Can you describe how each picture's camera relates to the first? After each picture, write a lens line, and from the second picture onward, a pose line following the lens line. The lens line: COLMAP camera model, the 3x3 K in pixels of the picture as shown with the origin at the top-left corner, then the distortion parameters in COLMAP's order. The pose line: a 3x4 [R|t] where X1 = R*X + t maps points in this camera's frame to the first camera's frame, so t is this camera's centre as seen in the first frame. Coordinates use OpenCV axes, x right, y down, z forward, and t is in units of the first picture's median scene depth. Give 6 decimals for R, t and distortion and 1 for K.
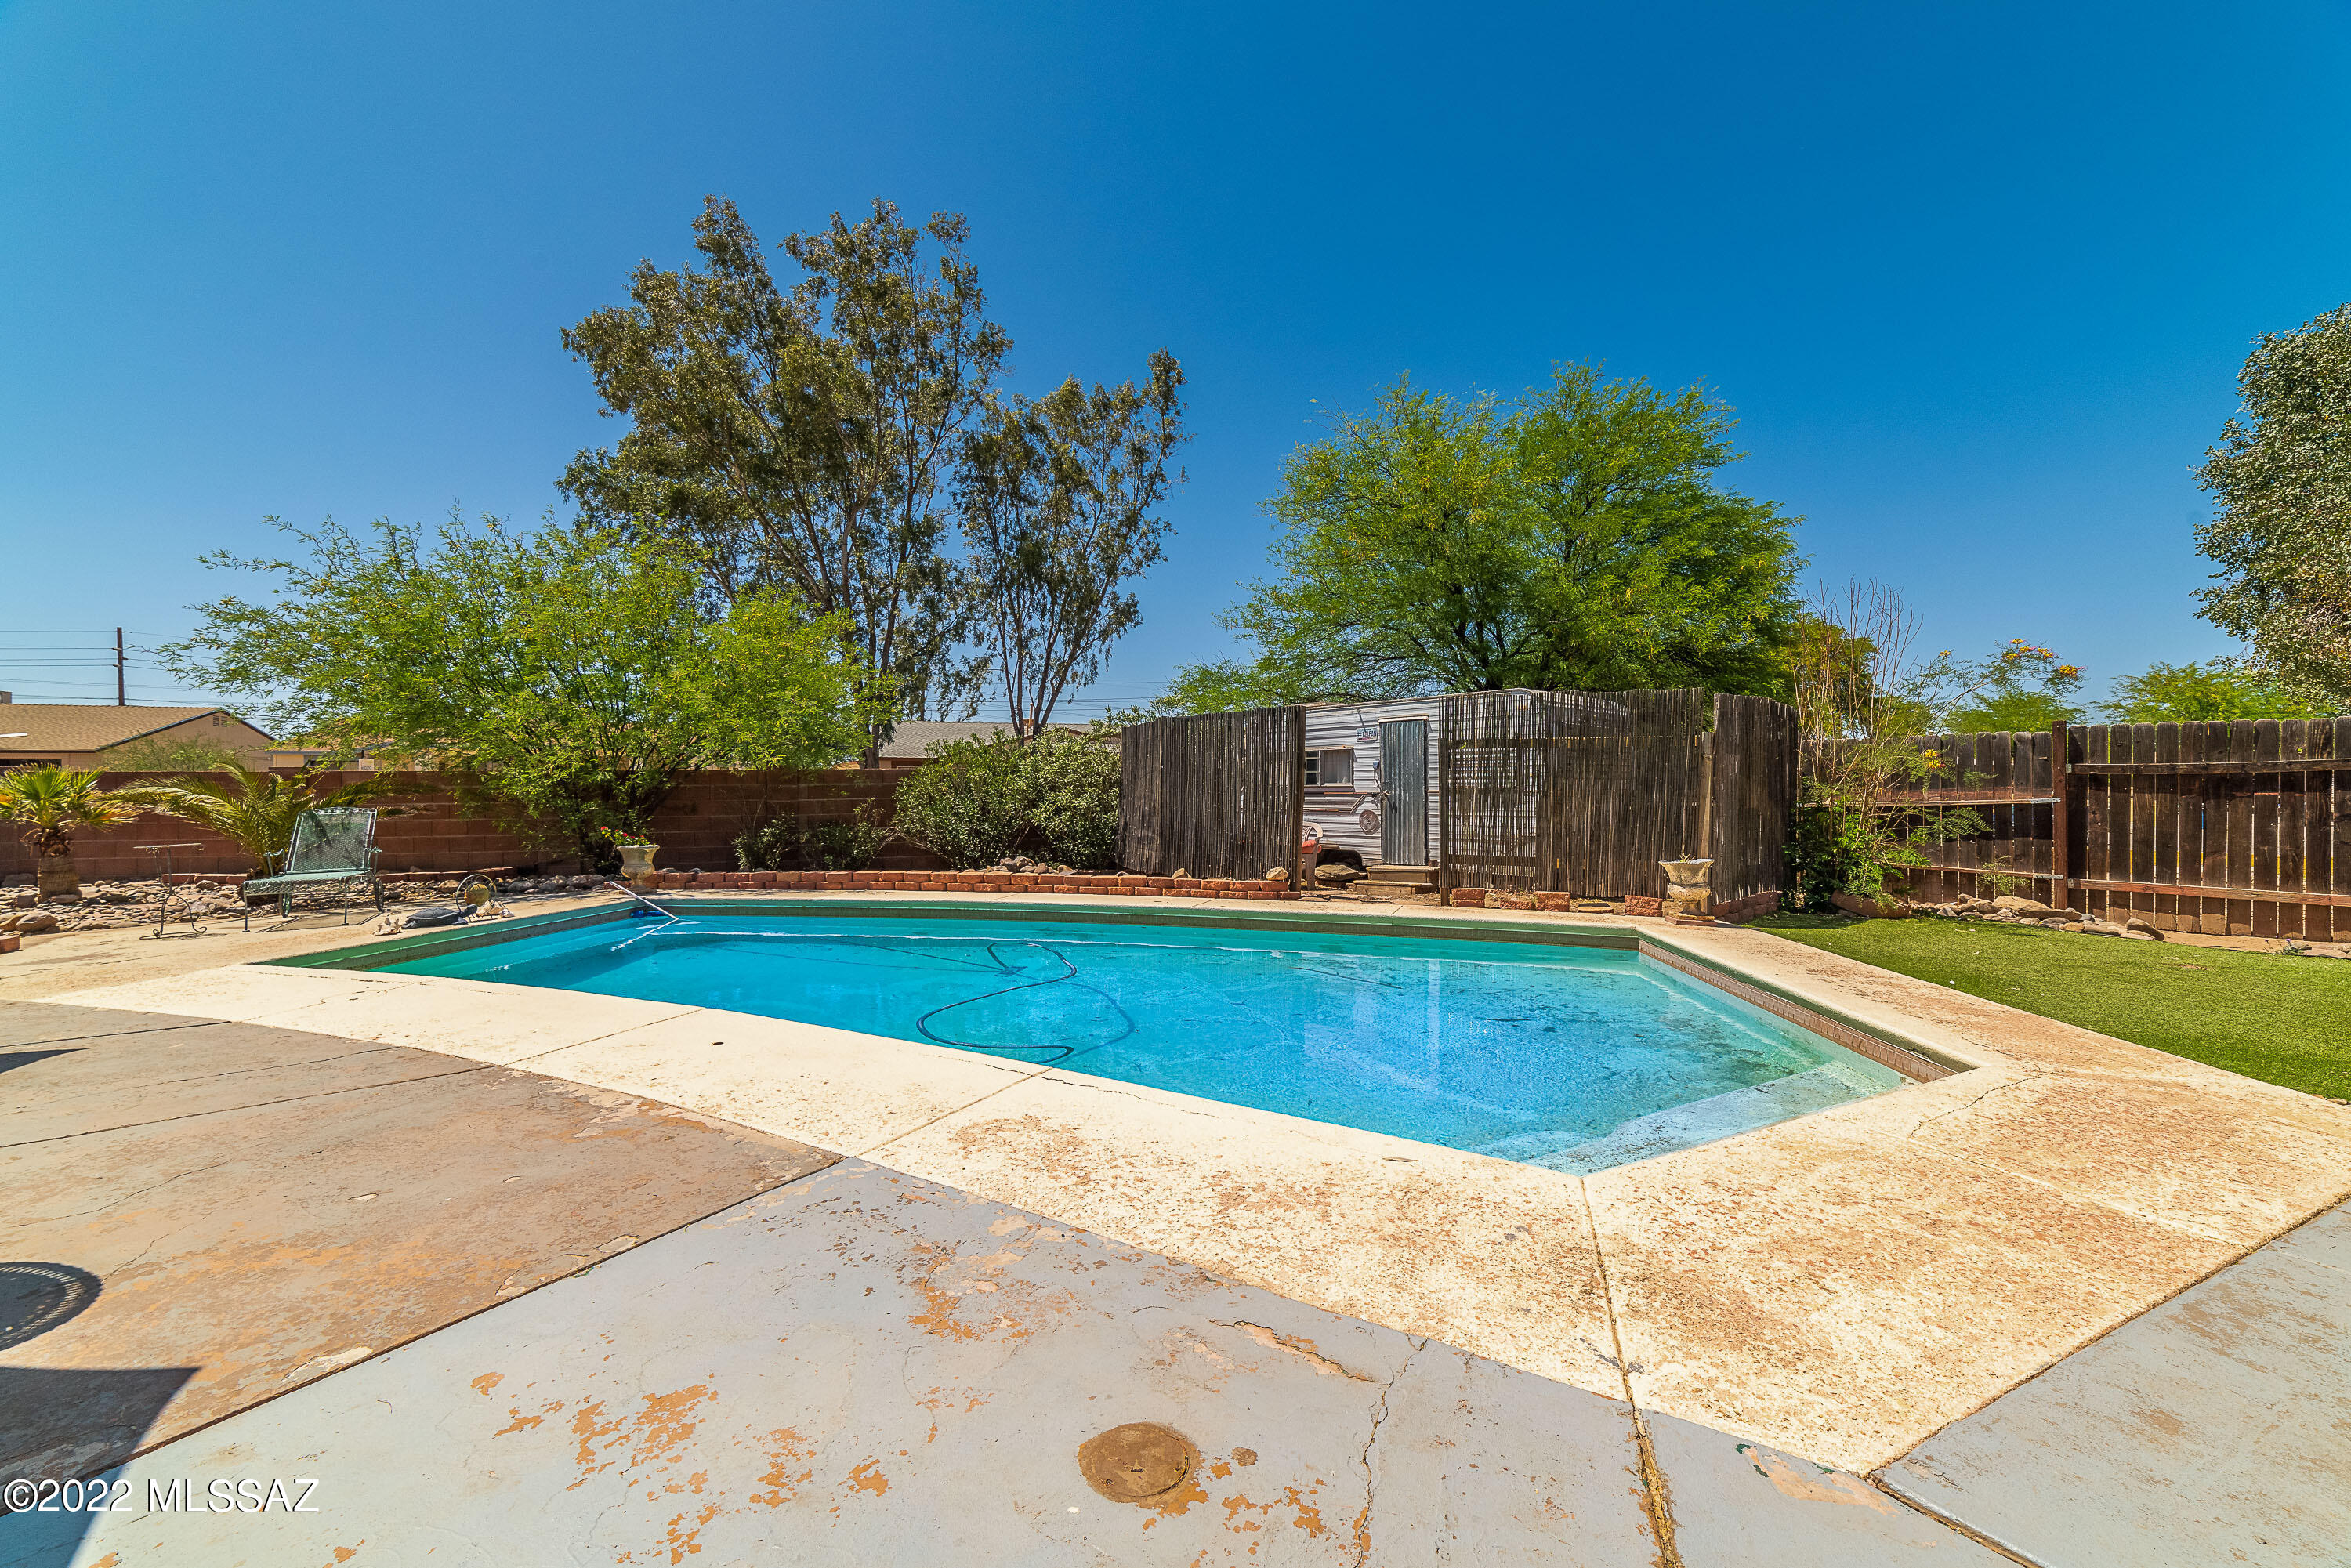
lens RADIAL K [[940.5, 0, 1164.8], [0, 940.5, 777.9], [0, 0, 1]] dist [-0.028286, 0.011679]
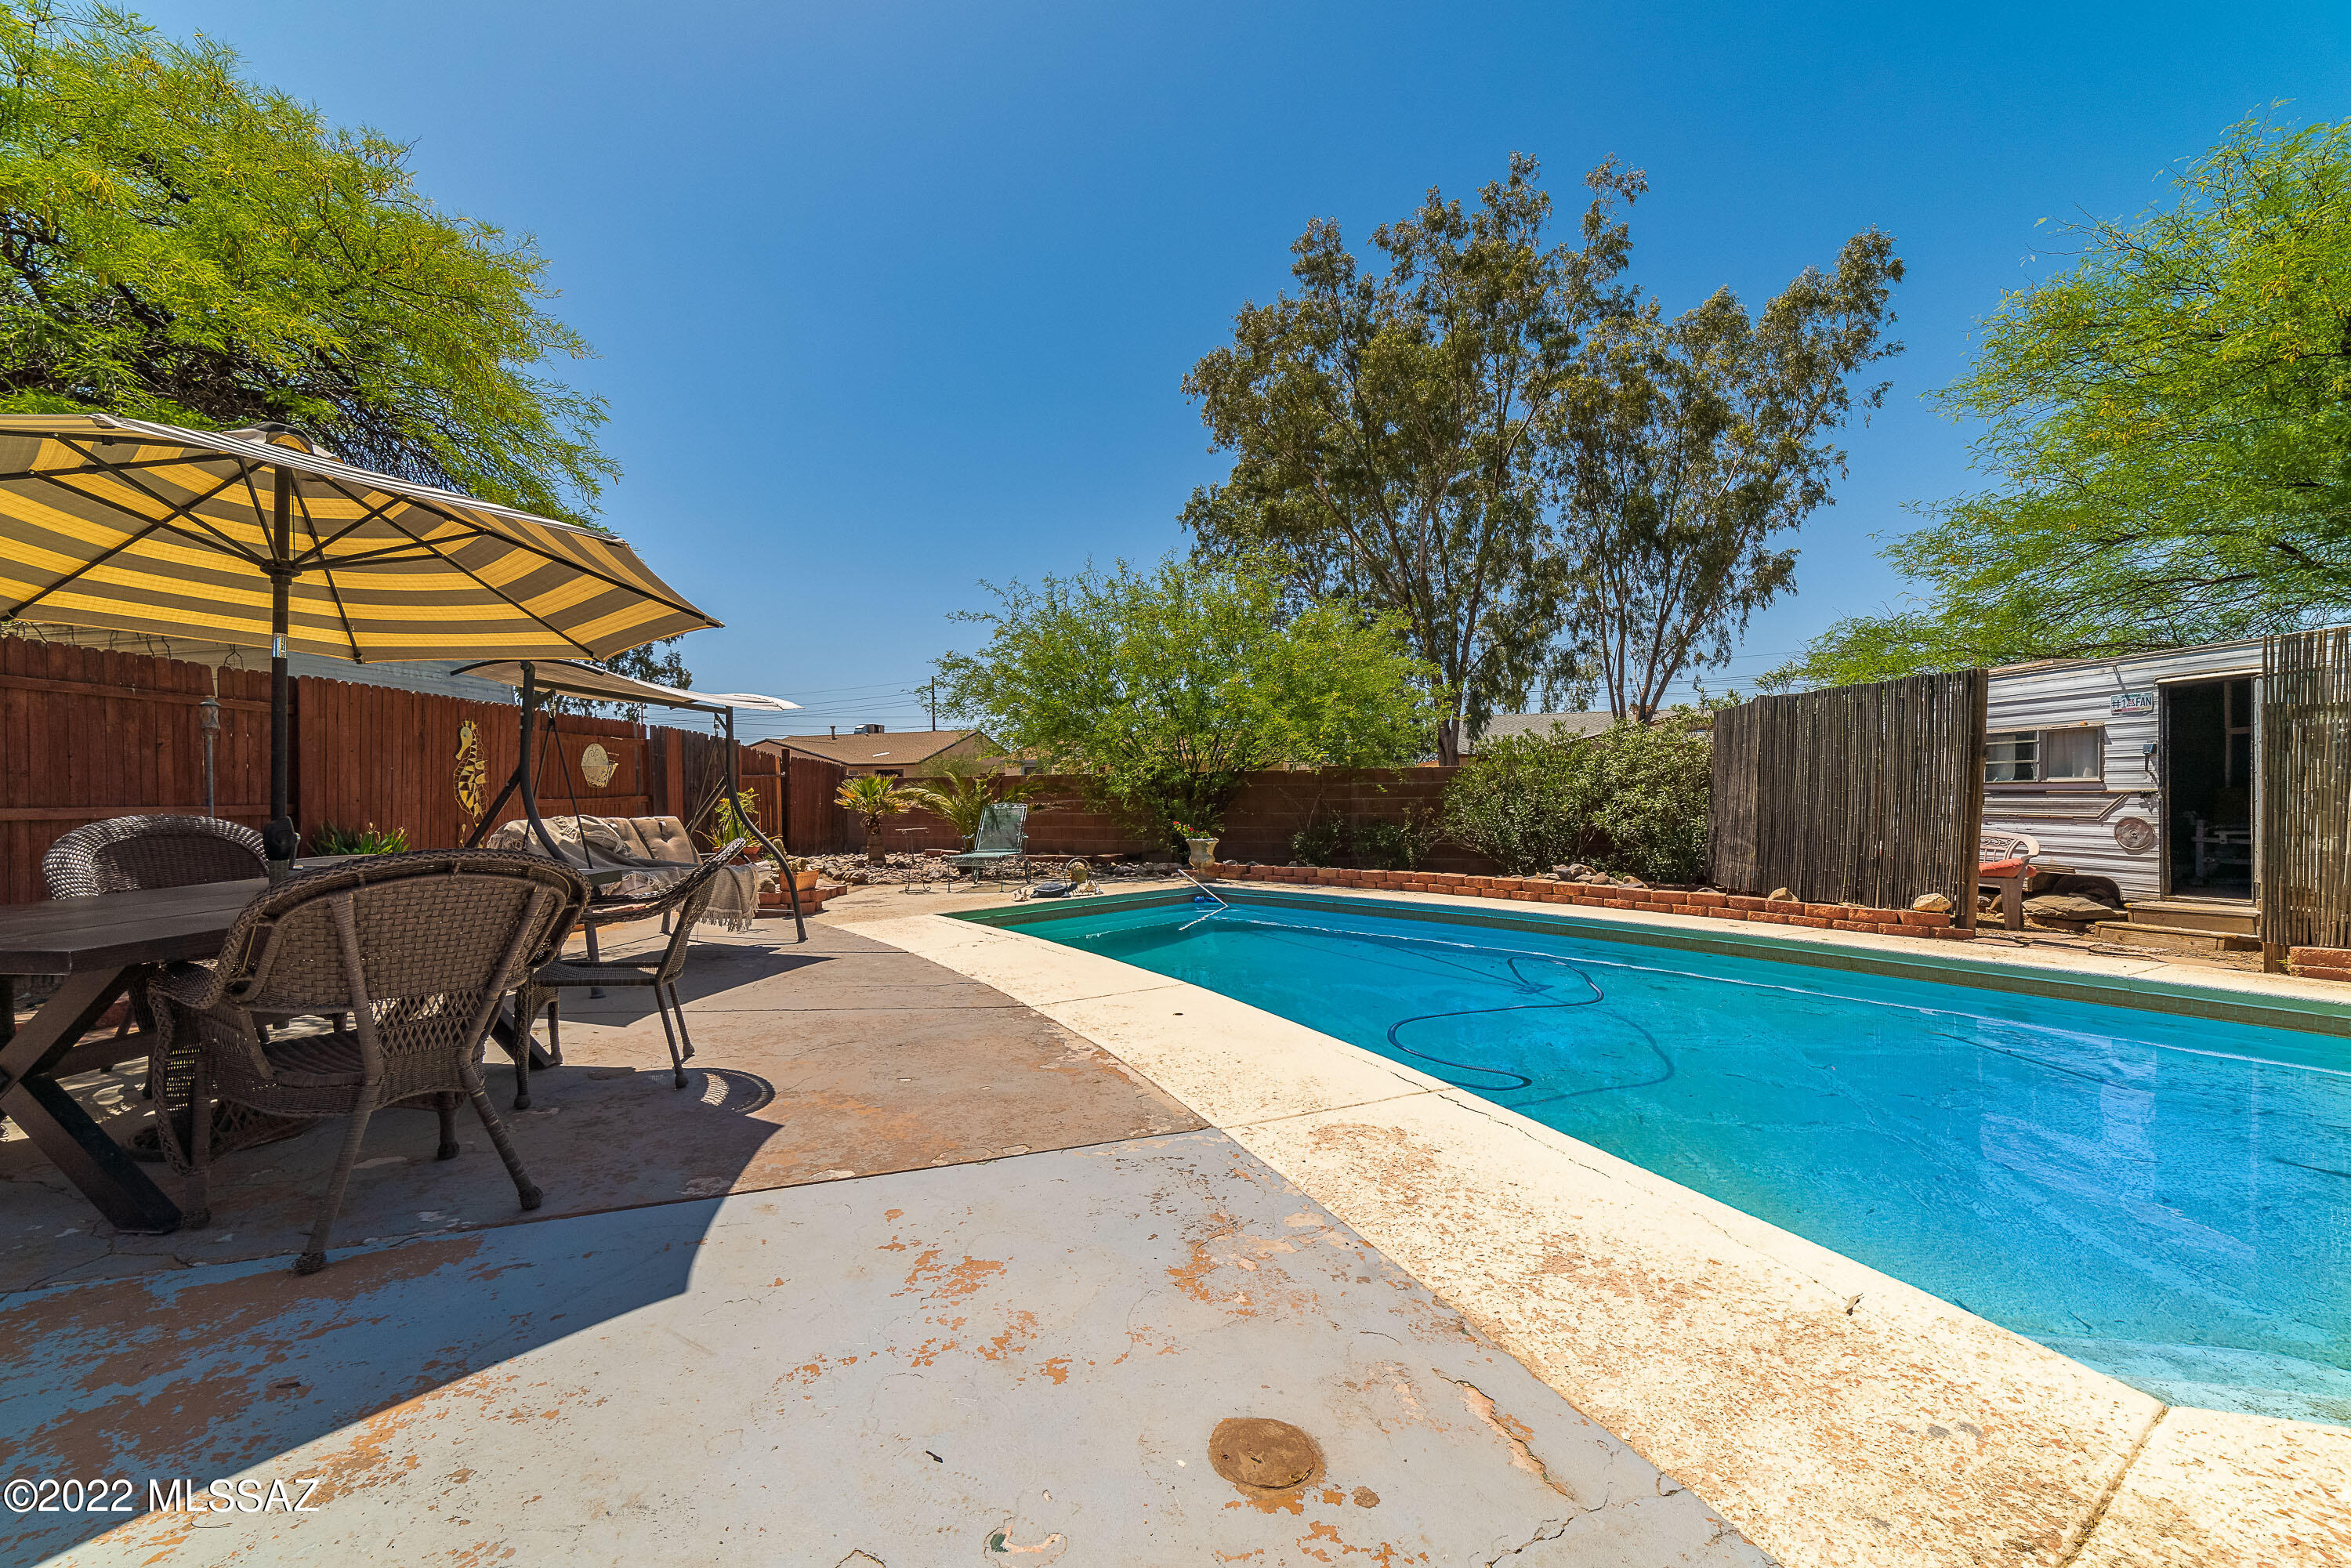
lens RADIAL K [[1010.7, 0, 1183.9], [0, 1010.7, 809.1], [0, 0, 1]] dist [-0.022418, 0.009295]
pose [[0.776555, 0.010373, -0.629964, 0.203702], [0.011270, 0.999476, 0.030351, -0.000976], [0.629948, -0.030669, 0.776031, 0.040389]]
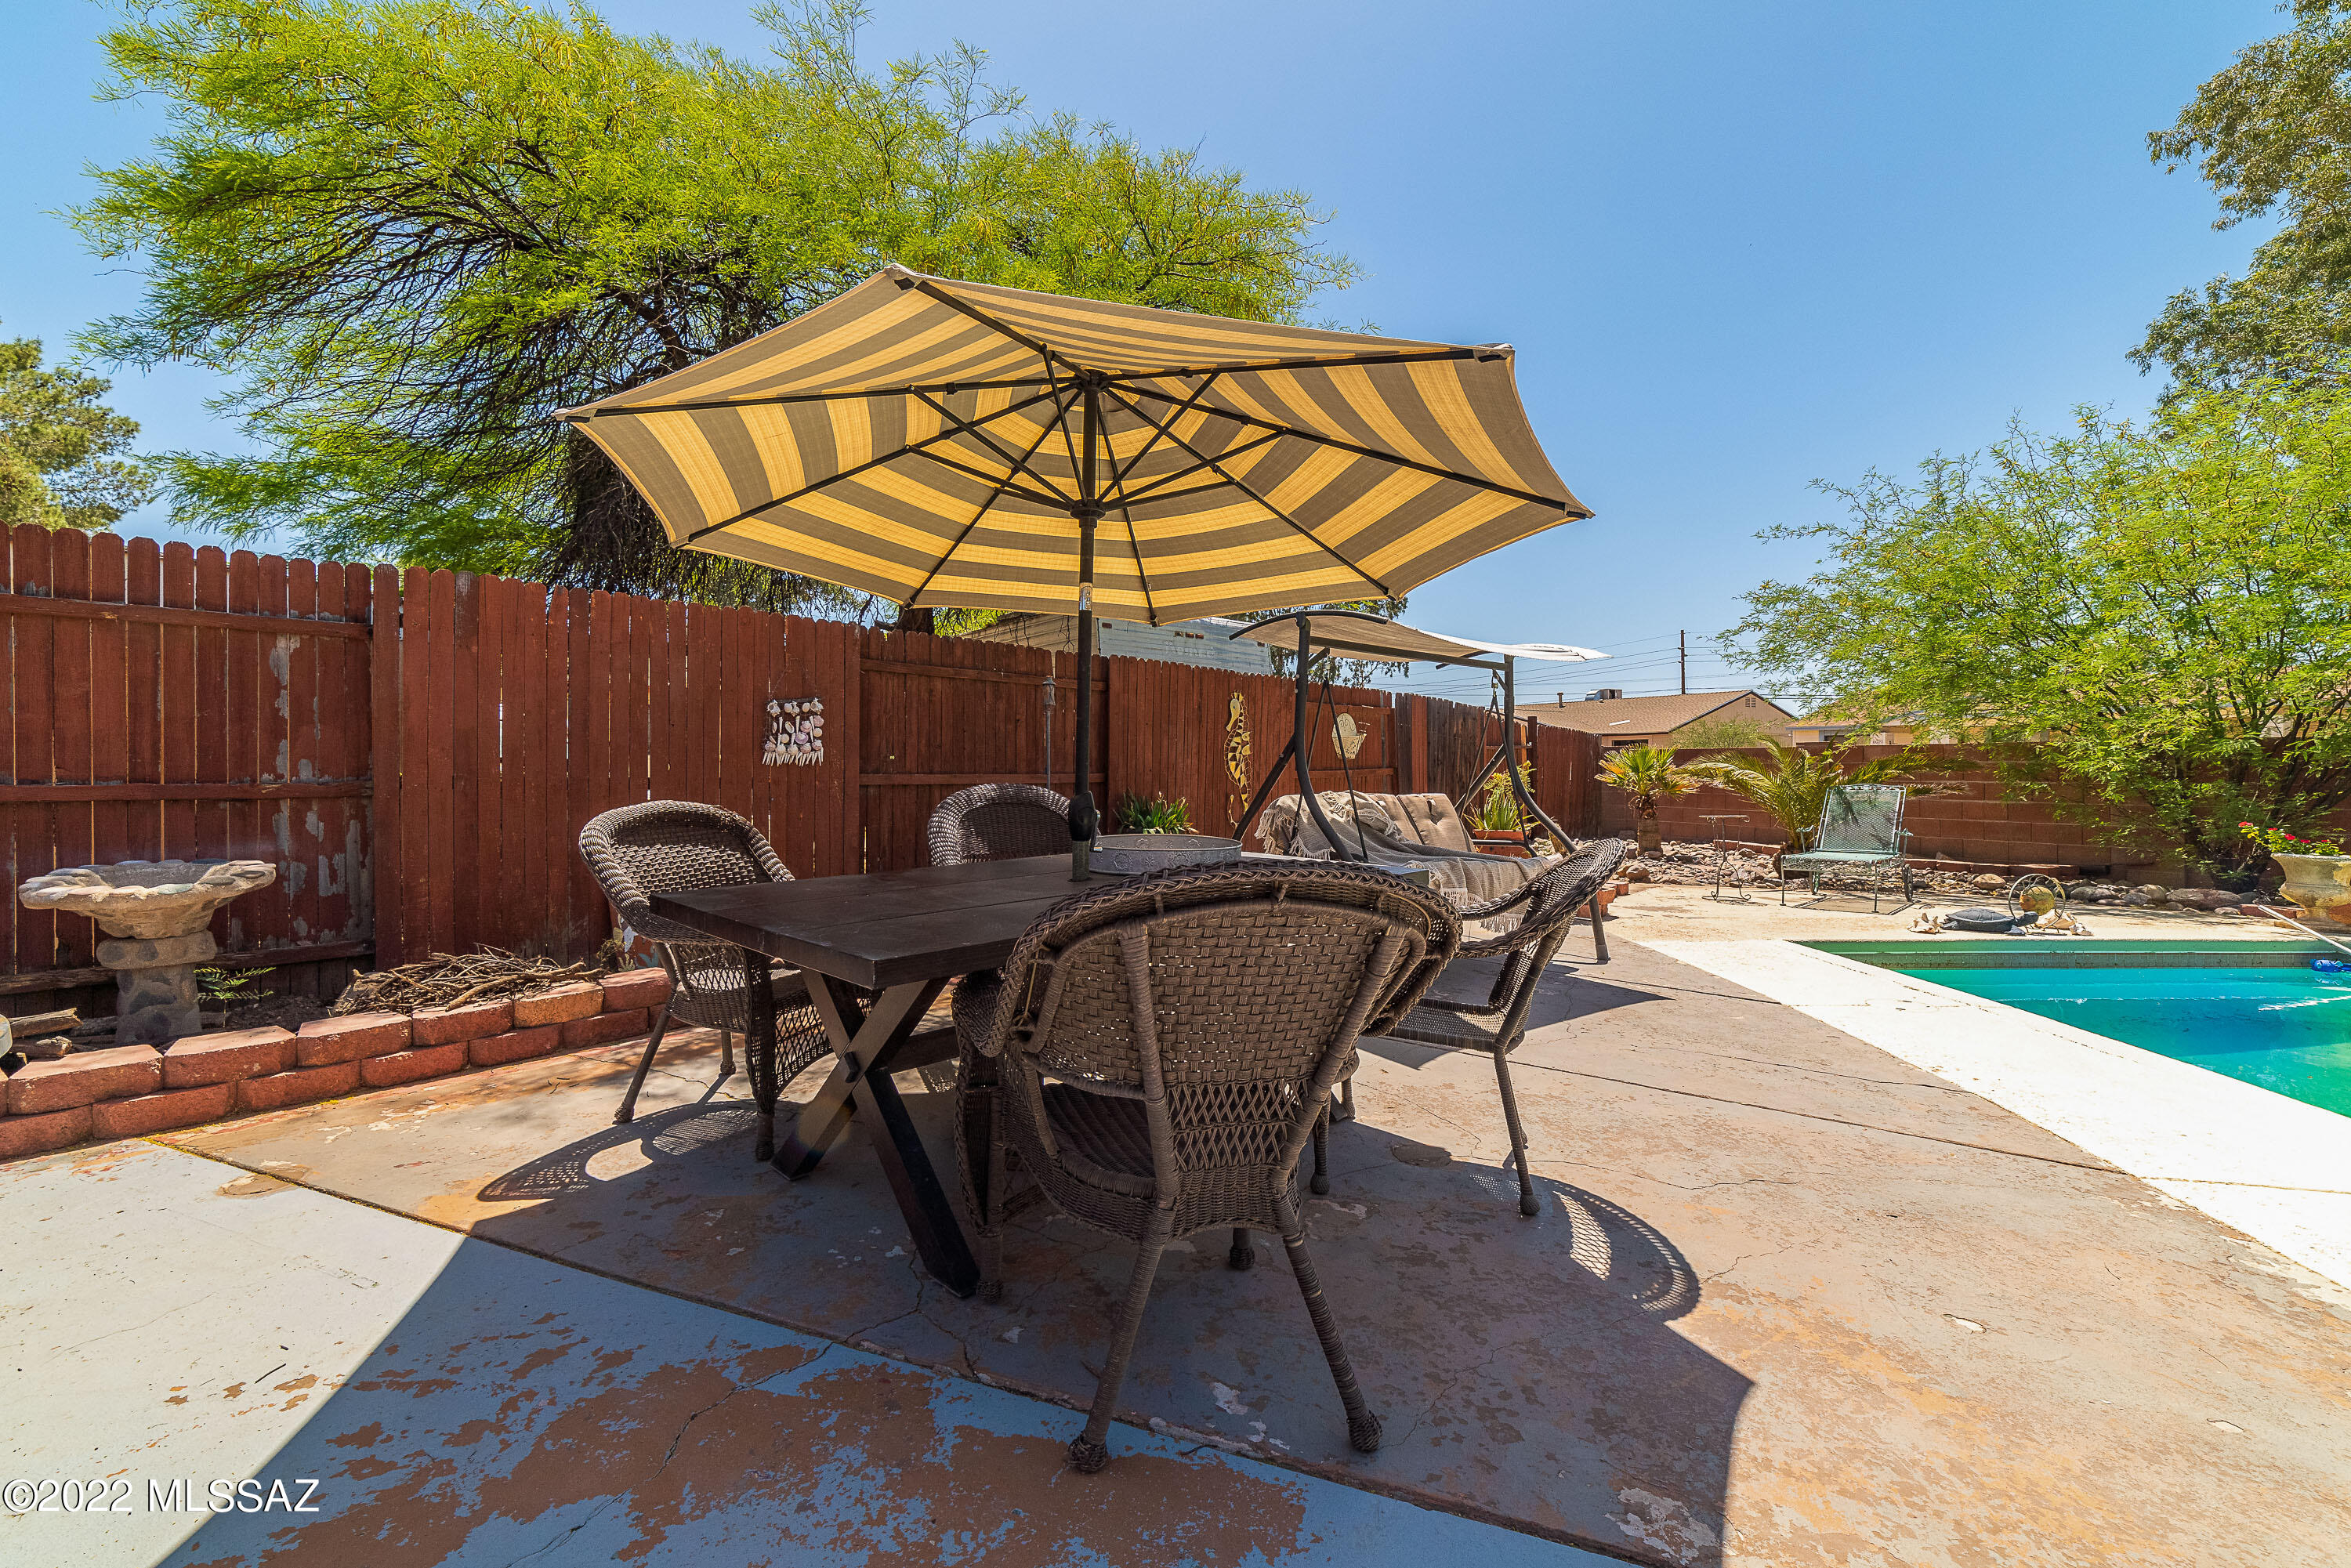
lens RADIAL K [[920.2, 0, 1177.3], [0, 920.2, 791.7], [0, 0, 1]] dist [-0.023966, 0.010522]
pose [[0.228163, 0.032937, -0.973066, -0.150512], [0.010272, 0.999291, 0.036233, -0.001168], [0.973569, -0.018263, 0.227663, 0.109033]]
